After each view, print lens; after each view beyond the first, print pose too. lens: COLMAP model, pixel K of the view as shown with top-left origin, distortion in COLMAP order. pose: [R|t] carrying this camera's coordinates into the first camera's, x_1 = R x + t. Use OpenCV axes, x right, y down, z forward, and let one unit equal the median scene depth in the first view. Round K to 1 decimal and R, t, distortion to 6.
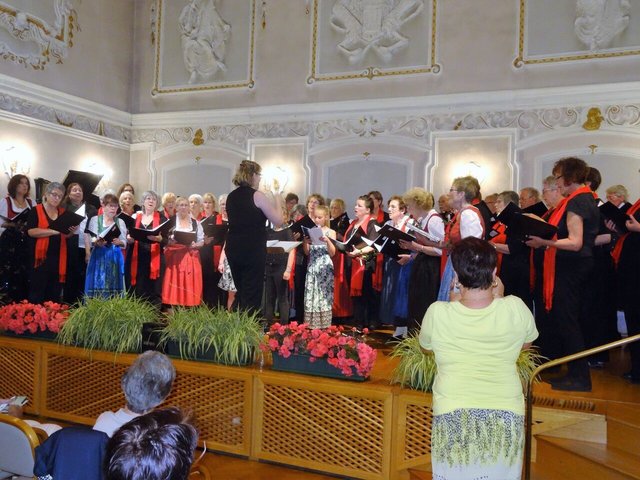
lens RADIAL K [[673.4, 0, 320.0], [0, 673.4, 240.0], [0, 0, 1]] dist [-0.013152, -0.019544]
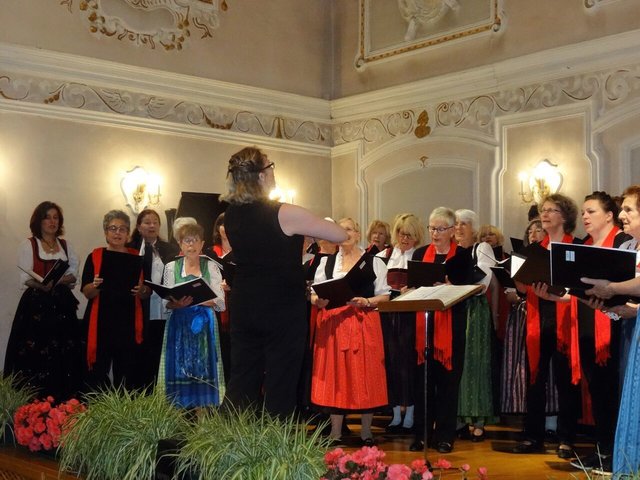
lens RADIAL K [[996.0, 0, 320.0], [0, 996.0, 240.0], [0, 0, 1]] dist [0.000968, -0.033818]
pose [[0.898425, -0.061981, -0.434732, 0.133544], [0.037921, 0.997241, -0.063812, 0.006752], [0.437488, 0.040845, 0.898296, 0.164599]]
